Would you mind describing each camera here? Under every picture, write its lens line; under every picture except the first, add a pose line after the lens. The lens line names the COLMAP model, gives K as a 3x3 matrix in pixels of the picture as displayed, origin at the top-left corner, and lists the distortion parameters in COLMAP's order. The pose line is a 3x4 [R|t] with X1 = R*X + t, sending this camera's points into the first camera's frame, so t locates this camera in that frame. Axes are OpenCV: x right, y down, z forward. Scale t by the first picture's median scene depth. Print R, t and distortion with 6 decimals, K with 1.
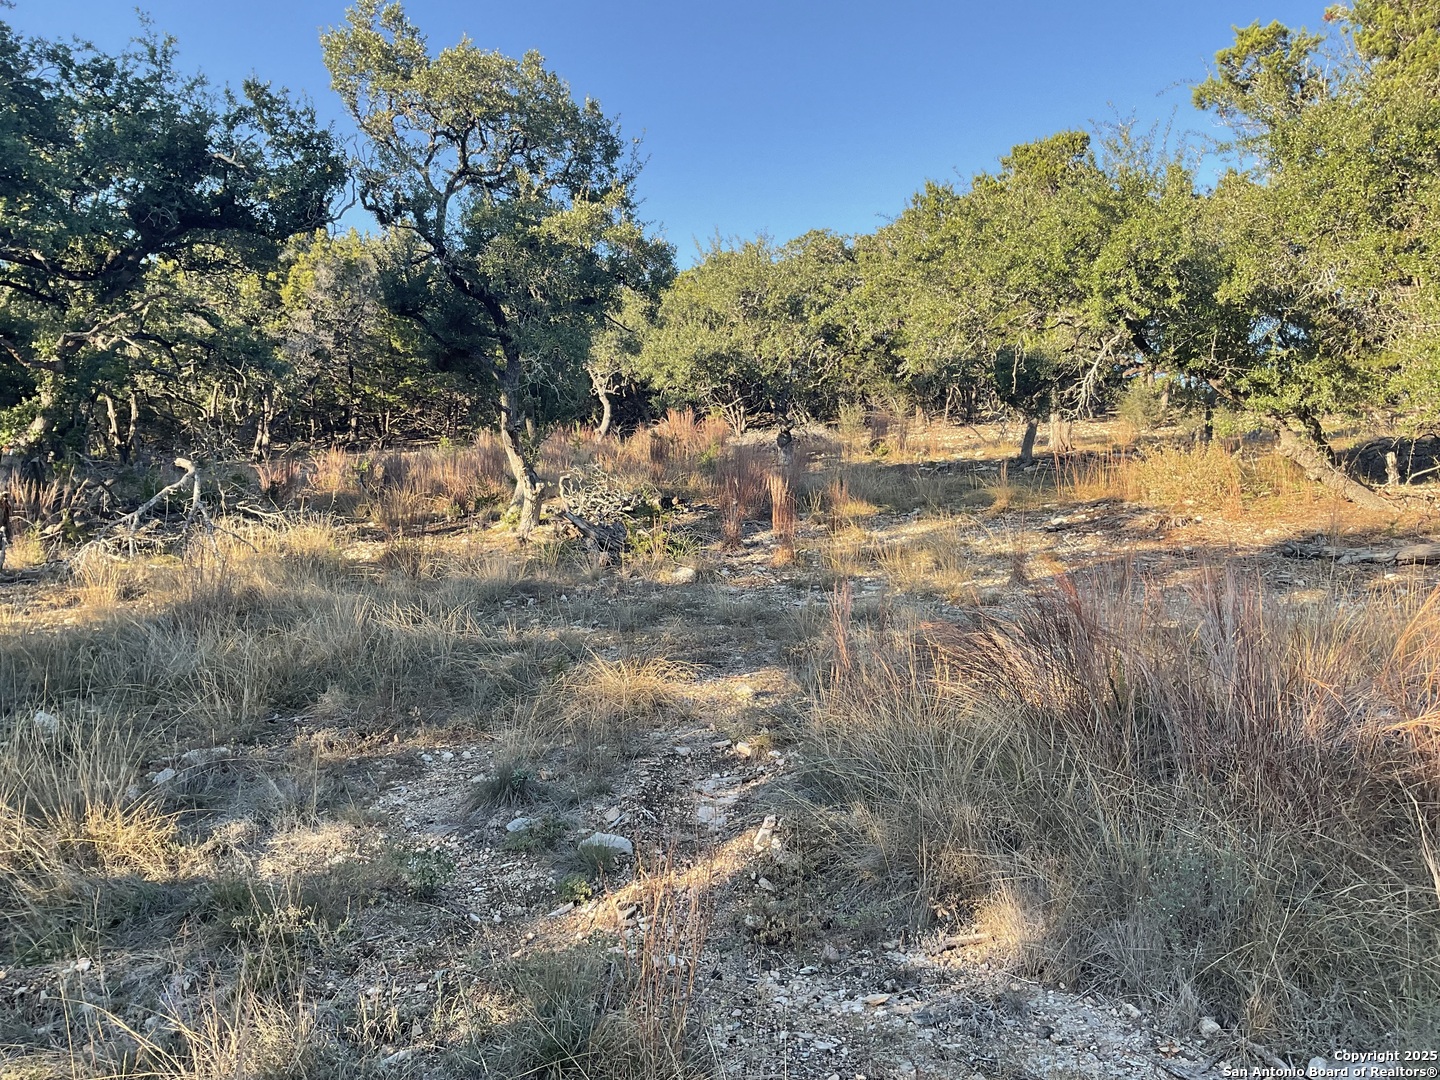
lens RADIAL K [[1180.4, 0, 720.0], [0, 1180.4, 540.0], [0, 0, 1]] dist [0.111583, -0.212584]
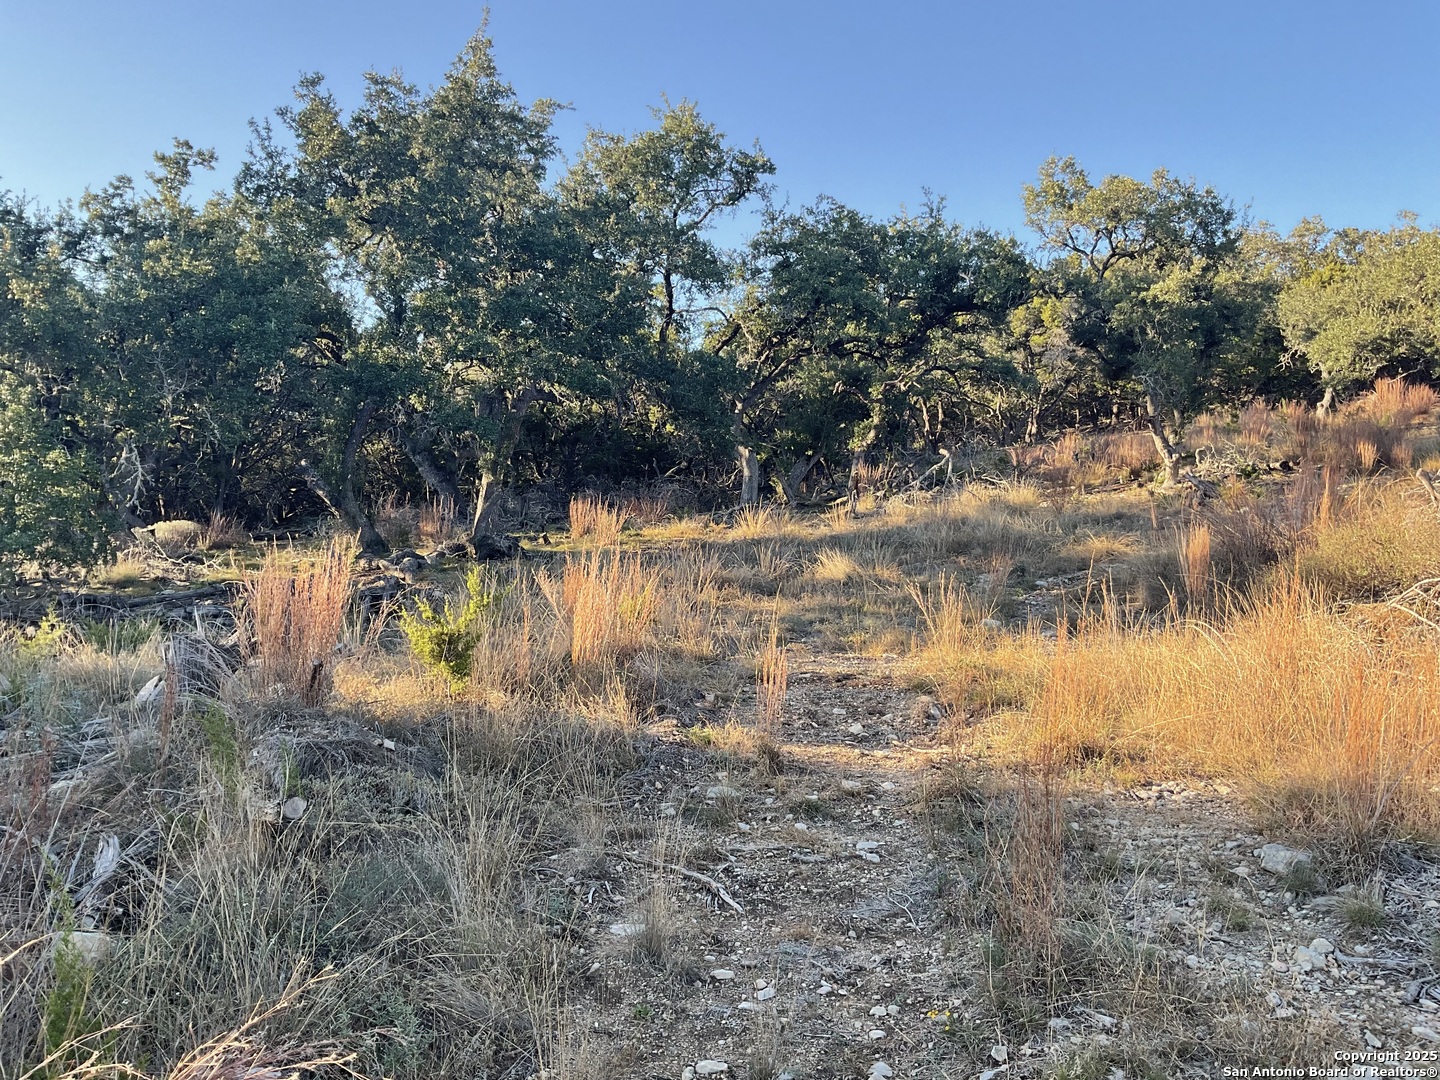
lens RADIAL K [[1180.4, 0, 720.0], [0, 1180.4, 540.0], [0, 0, 1]] dist [0.111583, -0.212584]
pose [[0.791540, 0.006907, -0.611078, 0.323961], [0.003054, 0.999879, 0.015258, 0.034424], [0.611110, -0.013944, 0.791423, -0.529030]]
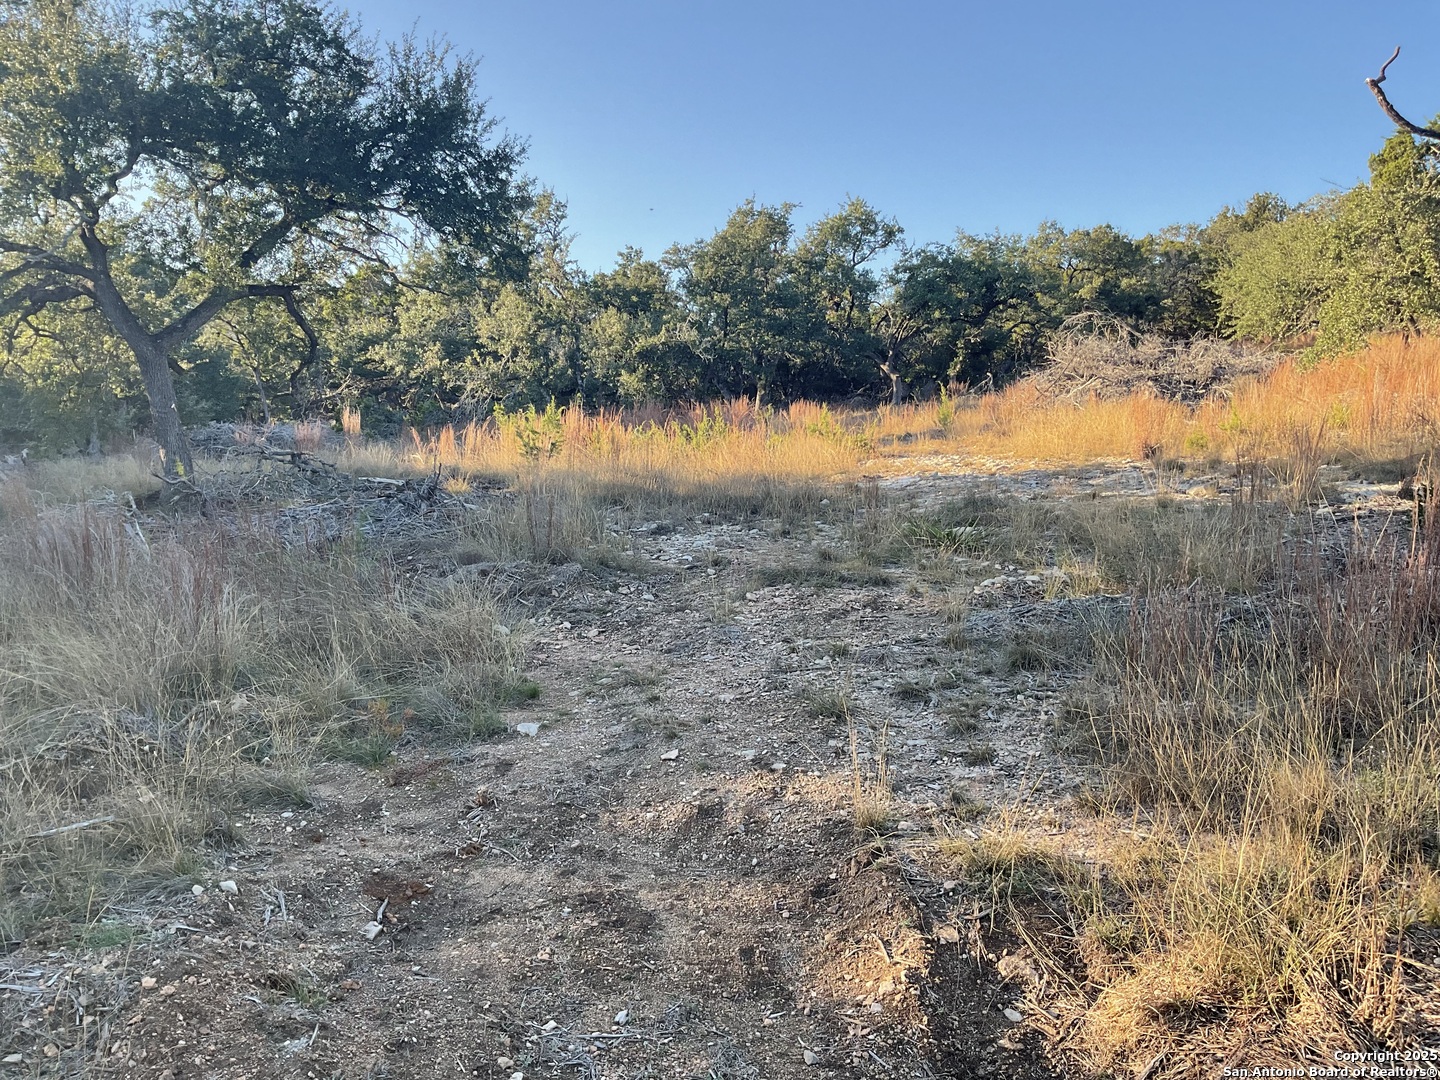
lens RADIAL K [[1180.4, 0, 720.0], [0, 1180.4, 540.0], [0, 0, 1]] dist [0.111583, -0.212584]
pose [[0.647421, 0.045874, -0.760750, 1.472302], [0.013601, 0.997332, 0.071715, 0.136234], [0.762011, -0.056777, 0.645070, -1.610669]]
